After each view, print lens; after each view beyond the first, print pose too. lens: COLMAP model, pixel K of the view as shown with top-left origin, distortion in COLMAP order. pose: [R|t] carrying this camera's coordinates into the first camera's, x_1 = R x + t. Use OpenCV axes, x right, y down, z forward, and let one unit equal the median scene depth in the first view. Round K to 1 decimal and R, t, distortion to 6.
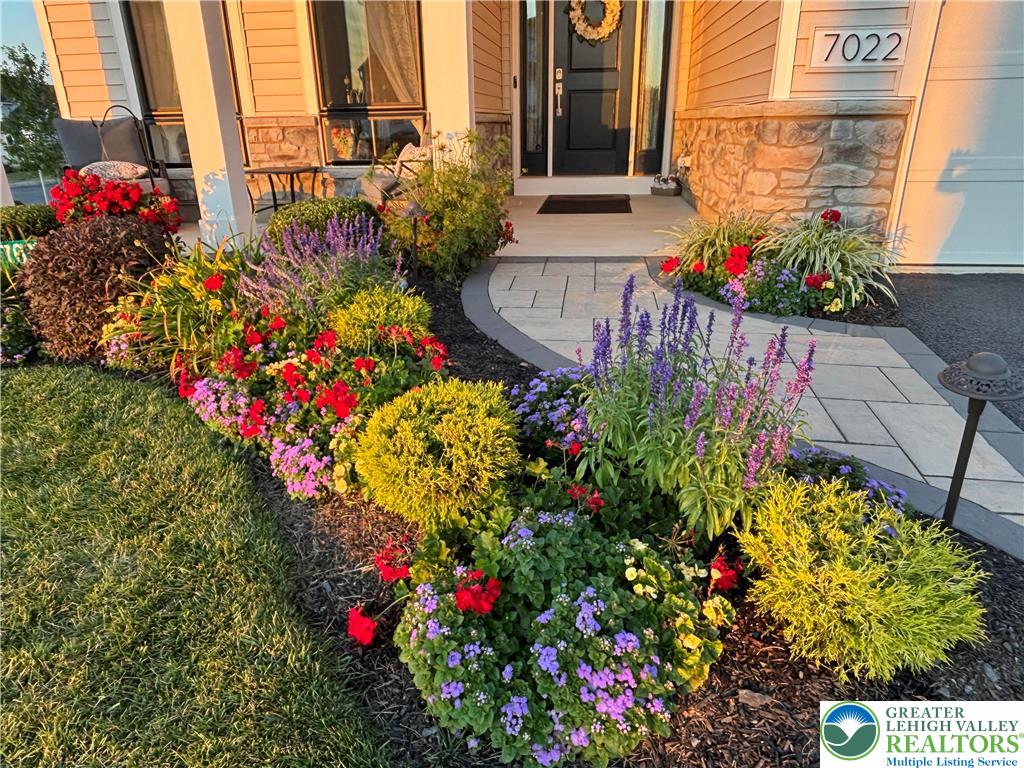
lens RADIAL K [[658.5, 0, 512.0], [0, 658.5, 384.0], [0, 0, 1]] dist [-0.004358, -0.005995]
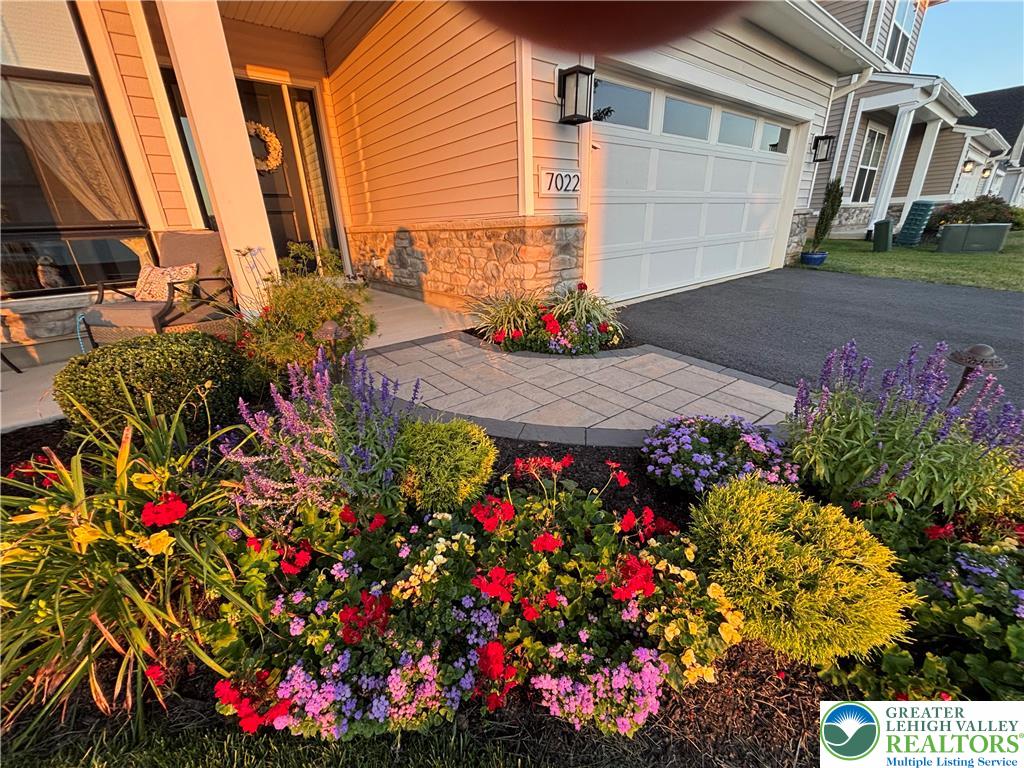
lens RADIAL K [[417.1, 0, 512.0], [0, 417.1, 384.0], [0, 0, 1]] dist [0.001320, -0.000301]
pose [[0.690088, -0.269135, 0.671822, -0.266182], [0.293290, 0.952639, 0.080367, -0.114727], [-0.661633, 0.141578, 0.736340, 0.282636]]
